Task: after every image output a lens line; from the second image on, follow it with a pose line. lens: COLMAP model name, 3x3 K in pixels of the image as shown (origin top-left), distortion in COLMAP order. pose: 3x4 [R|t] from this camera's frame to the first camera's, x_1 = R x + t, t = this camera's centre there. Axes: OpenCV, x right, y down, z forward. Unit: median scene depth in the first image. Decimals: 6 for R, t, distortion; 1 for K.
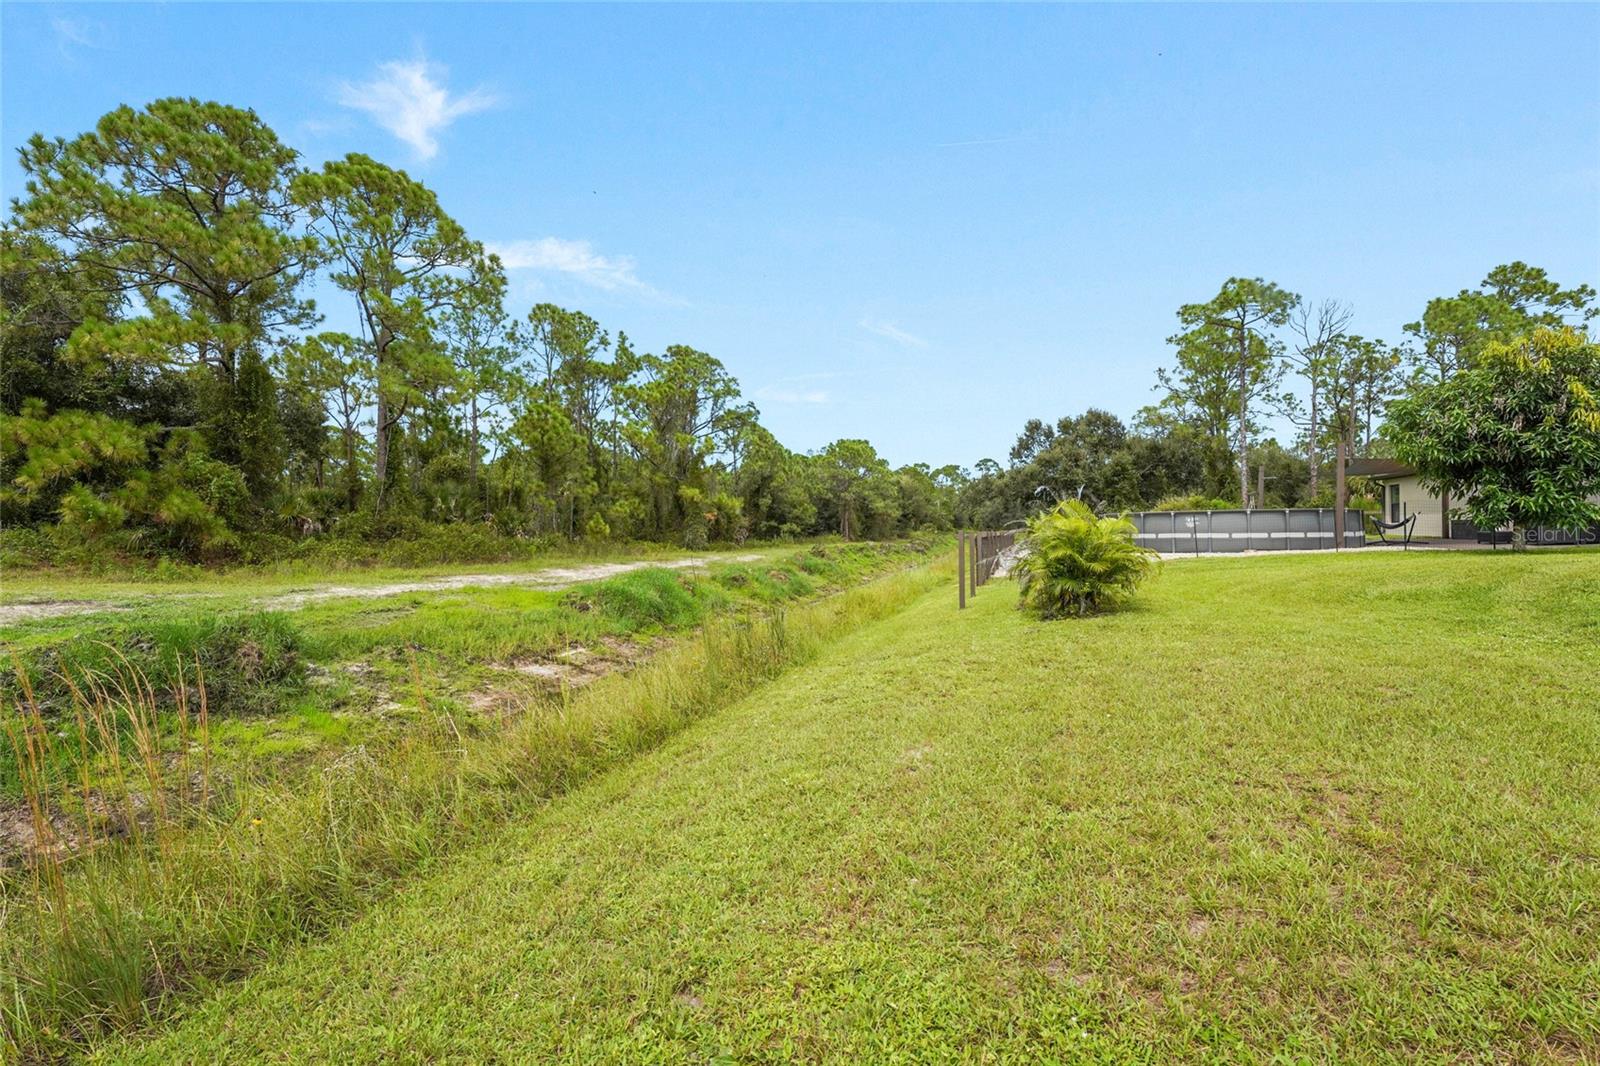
lens RADIAL K [[706.4, 0, 800.0], [0, 706.4, 533.0], [0, 0, 1]] dist [-0.003028, 0.000371]
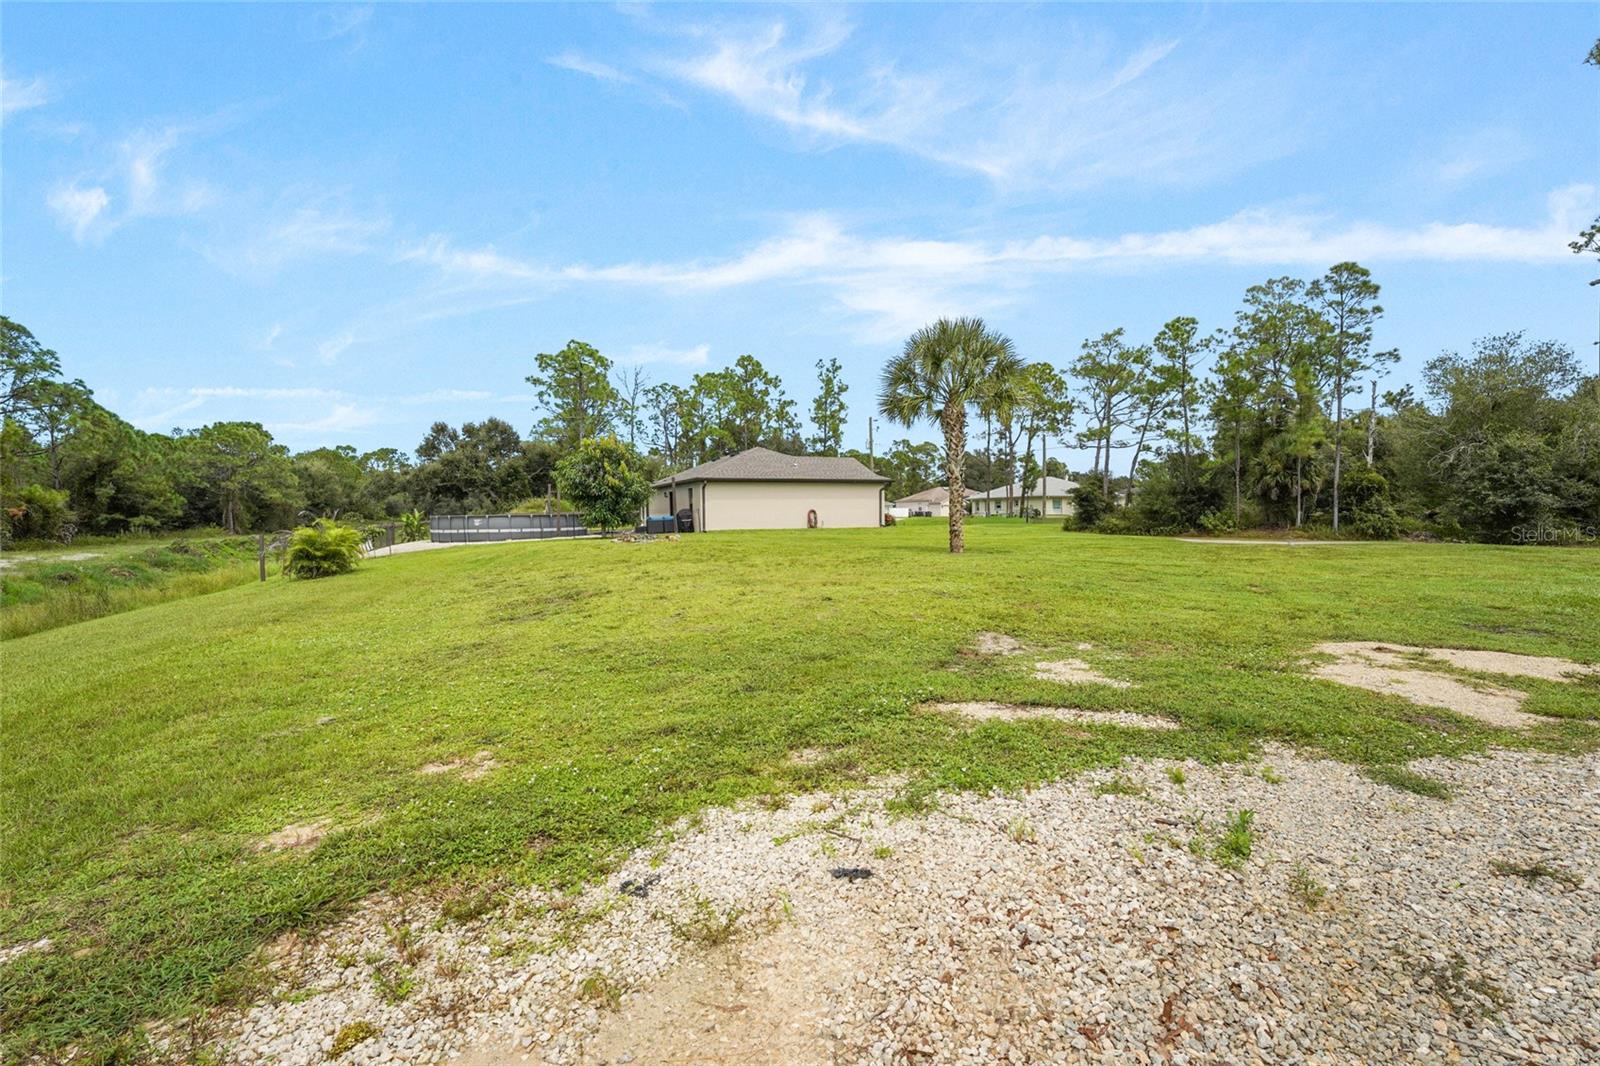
lens RADIAL K [[706.4, 0, 800.0], [0, 706.4, 533.0], [0, 0, 1]] dist [-0.003028, 0.000371]
pose [[0.749054, -0.018079, 0.662262, 0.017394], [0.005255, 0.999758, 0.021348, -0.007589], [-0.662488, -0.012511, 0.748968, -0.229393]]
